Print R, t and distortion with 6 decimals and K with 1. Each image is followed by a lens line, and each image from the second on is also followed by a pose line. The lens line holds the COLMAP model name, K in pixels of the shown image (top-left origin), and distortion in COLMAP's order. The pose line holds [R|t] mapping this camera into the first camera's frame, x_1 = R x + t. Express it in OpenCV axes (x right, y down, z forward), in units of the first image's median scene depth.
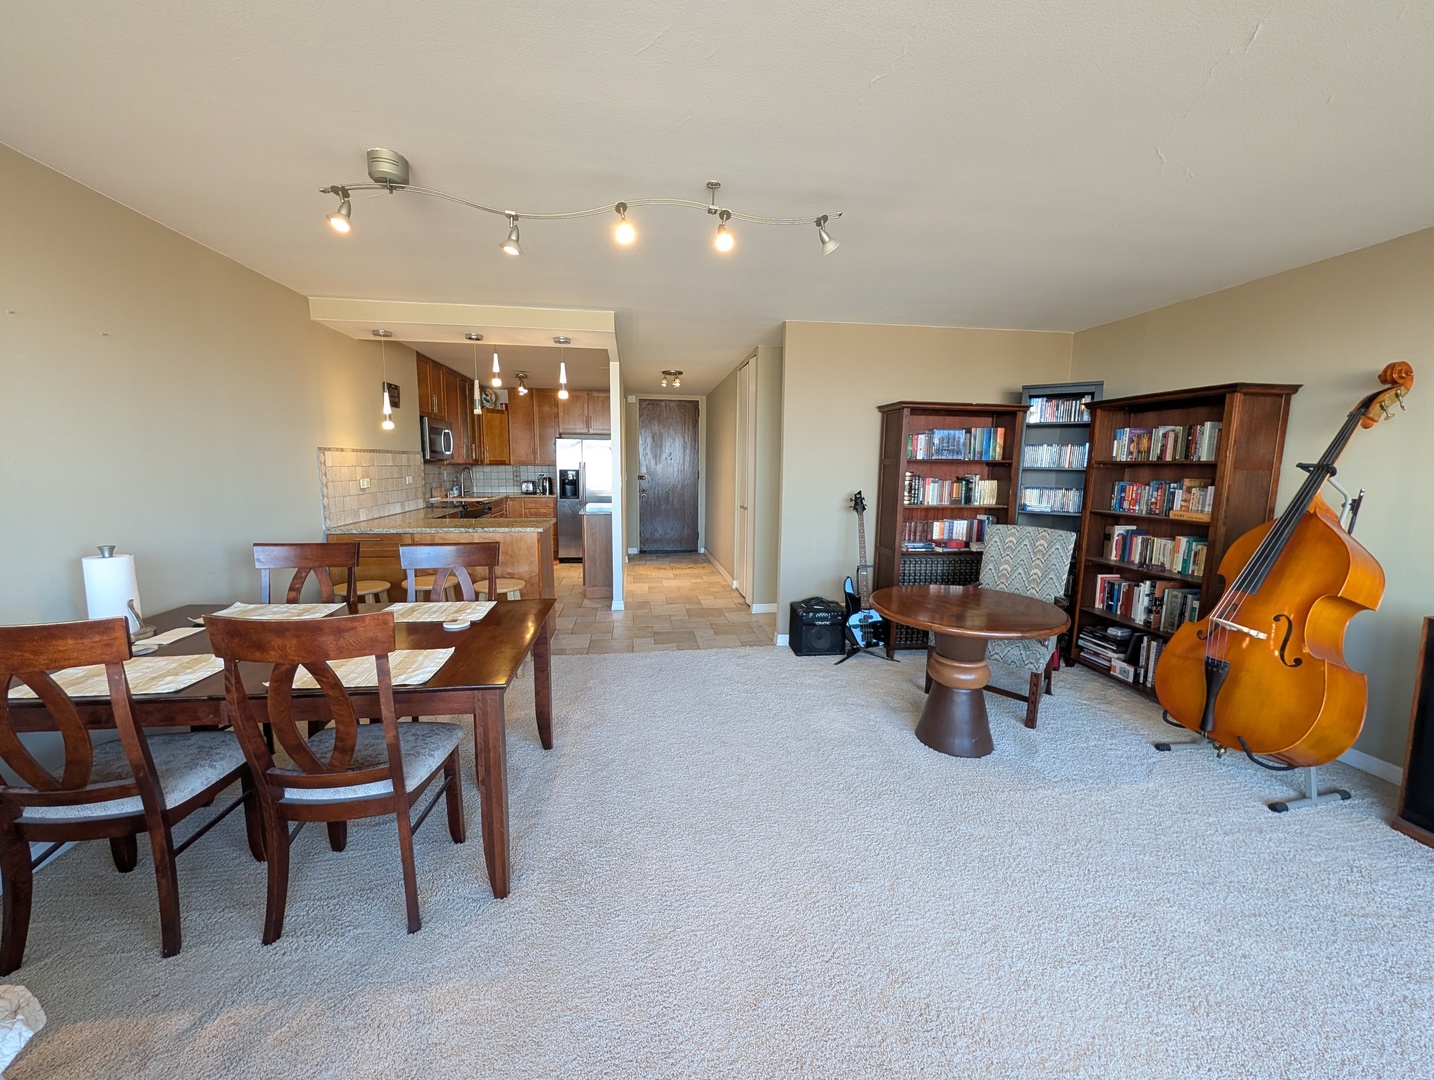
lens RADIAL K [[549.2, 0, 715.1], [0, 549.2, 537.1], [0, 0, 1]] dist [-0.002416, 0.000779]
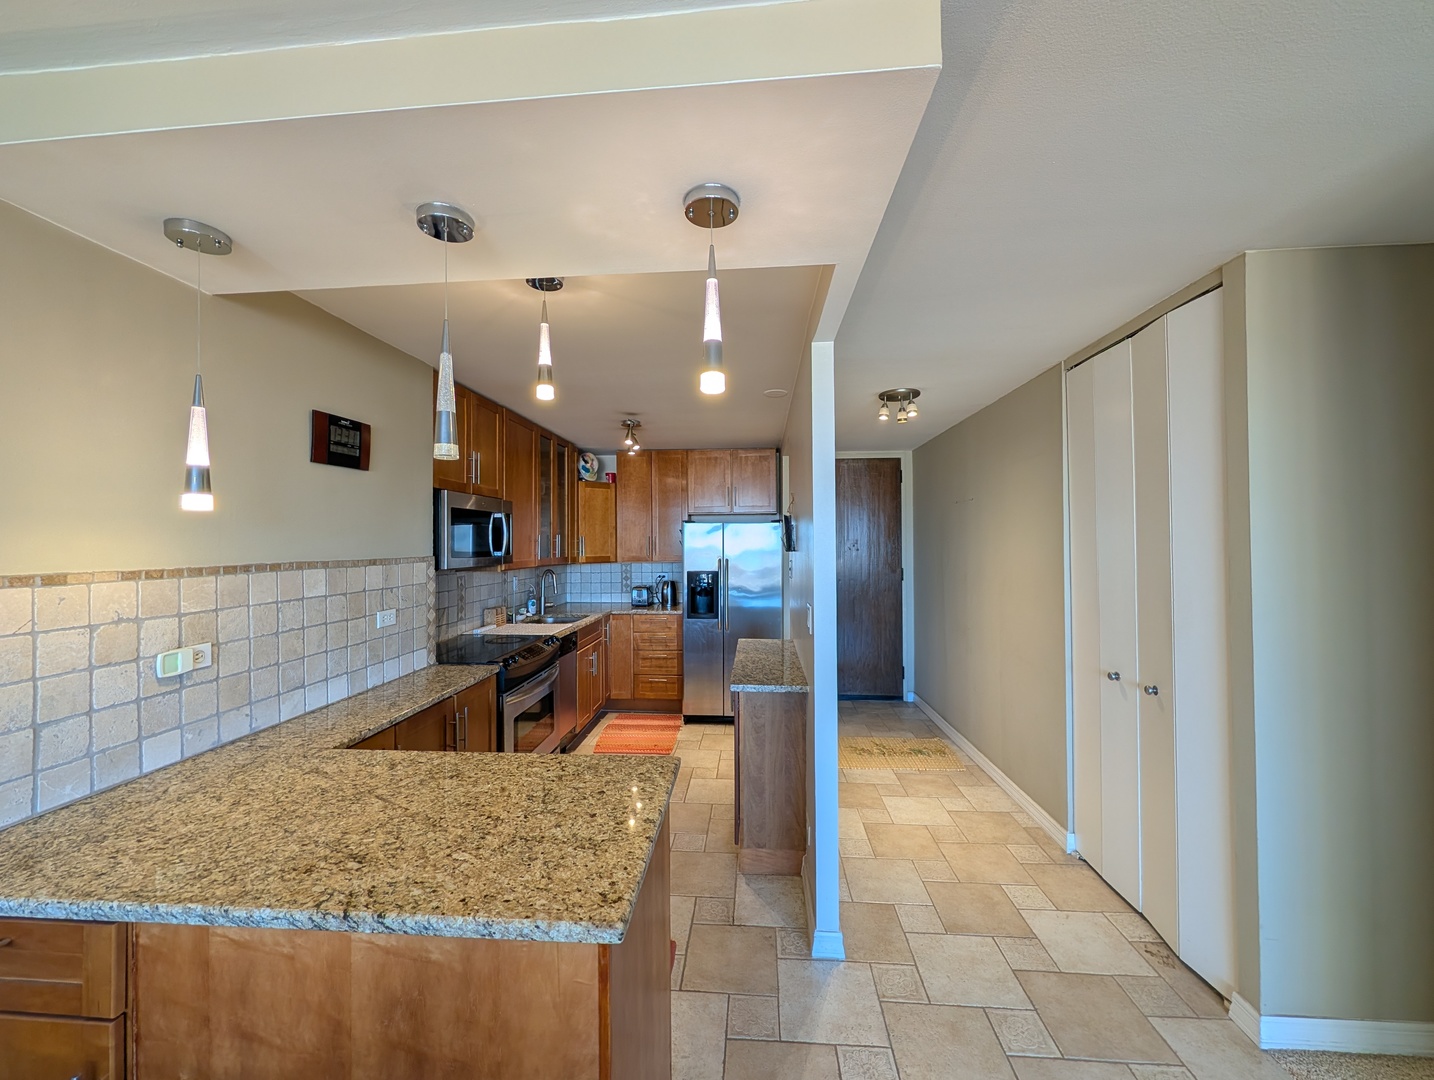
lens RADIAL K [[549.2, 0, 717.1], [0, 549.2, 539.3], [0, 0, 1]] dist [-0.002416, 0.000779]
pose [[0.976661, -0.016971, -0.214115, -0.217582], [-0.012584, 0.990640, -0.135920, -0.139547], [0.214417, 0.135442, 0.967306, 0.744203]]
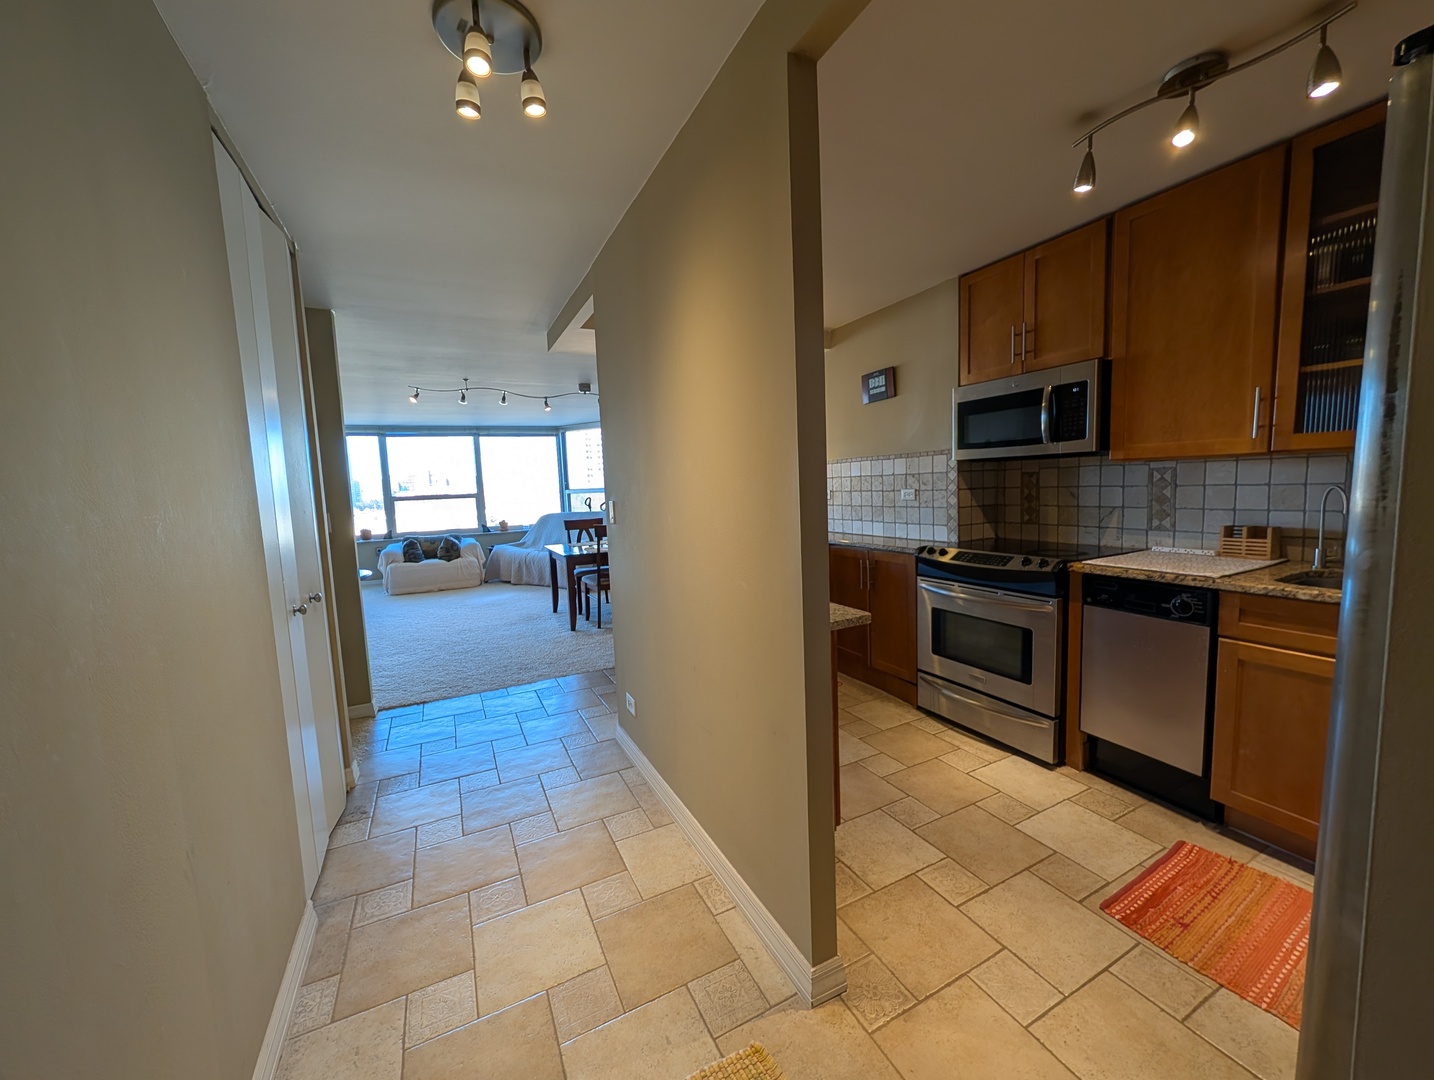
lens RADIAL K [[549.2, 0, 713.5], [0, 549.2, 537.1], [0, 0, 1]] dist [-0.002416, 0.000779]
pose [[-0.947321, 0.060616, -0.314497, -0.126675], [-0.009807, 0.975978, 0.217650, -0.253012], [0.320135, 0.209269, -0.923970, 1.990376]]
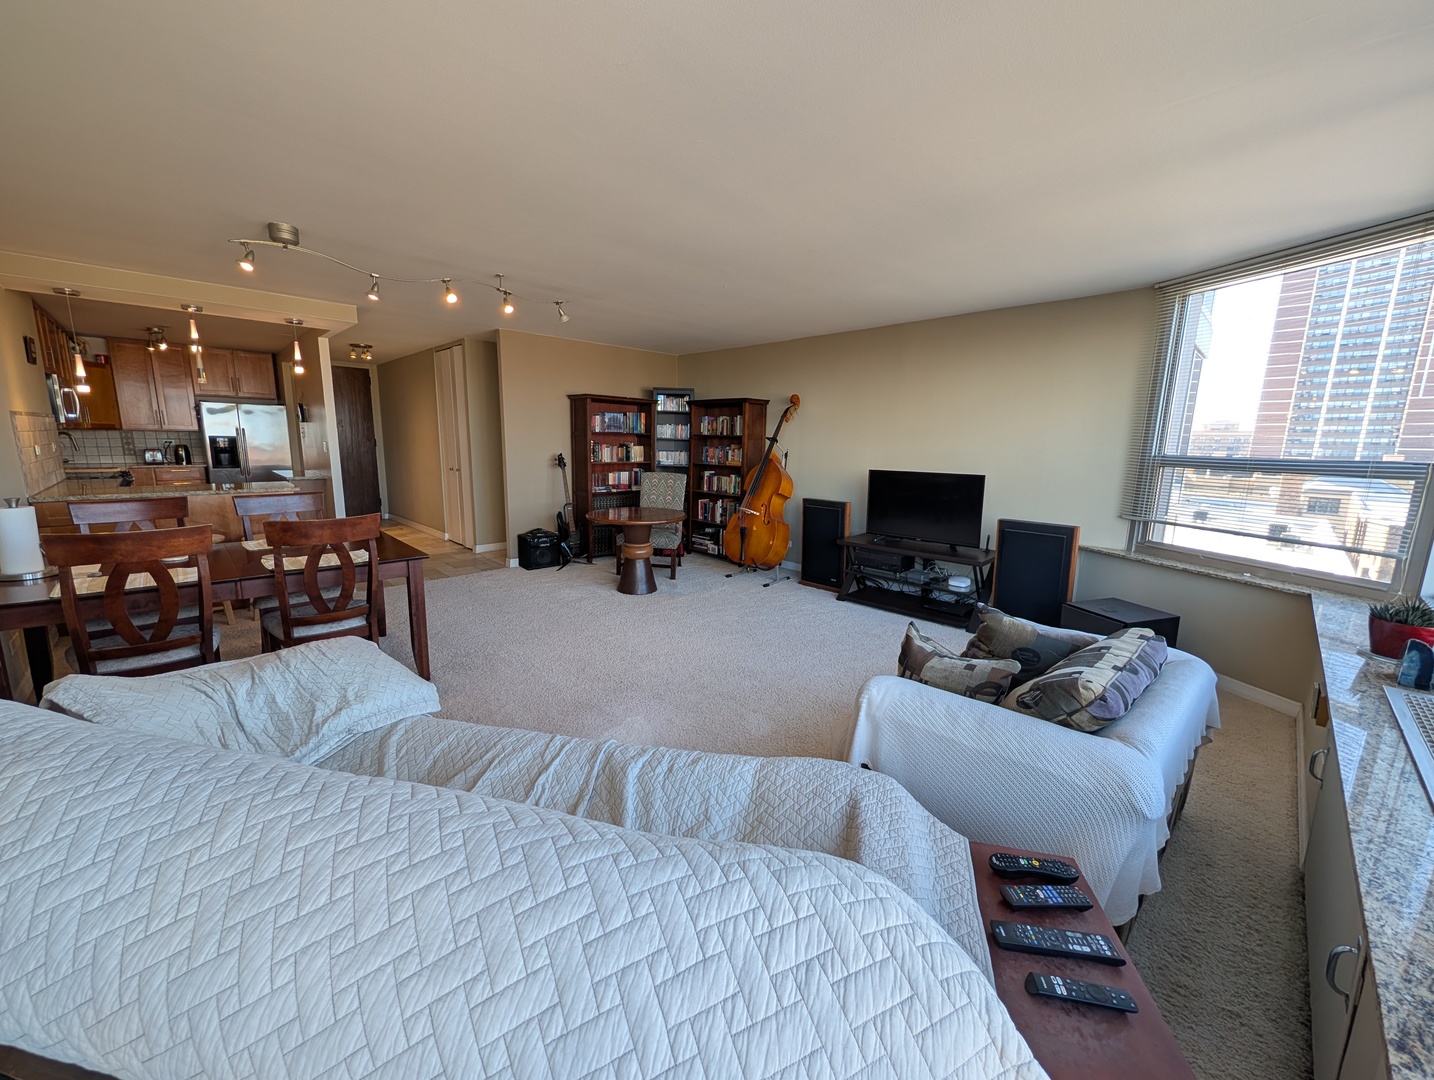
lens RADIAL K [[549.2, 0, 713.8], [0, 549.2, 538.6], [0, 0, 1]] dist [-0.002416, 0.000779]
pose [[0.809324, -0.098534, 0.579038, -0.279310], [0.064841, 0.994791, 0.078654, 0.053942], [-0.583772, -0.026111, 0.811498, -0.435282]]
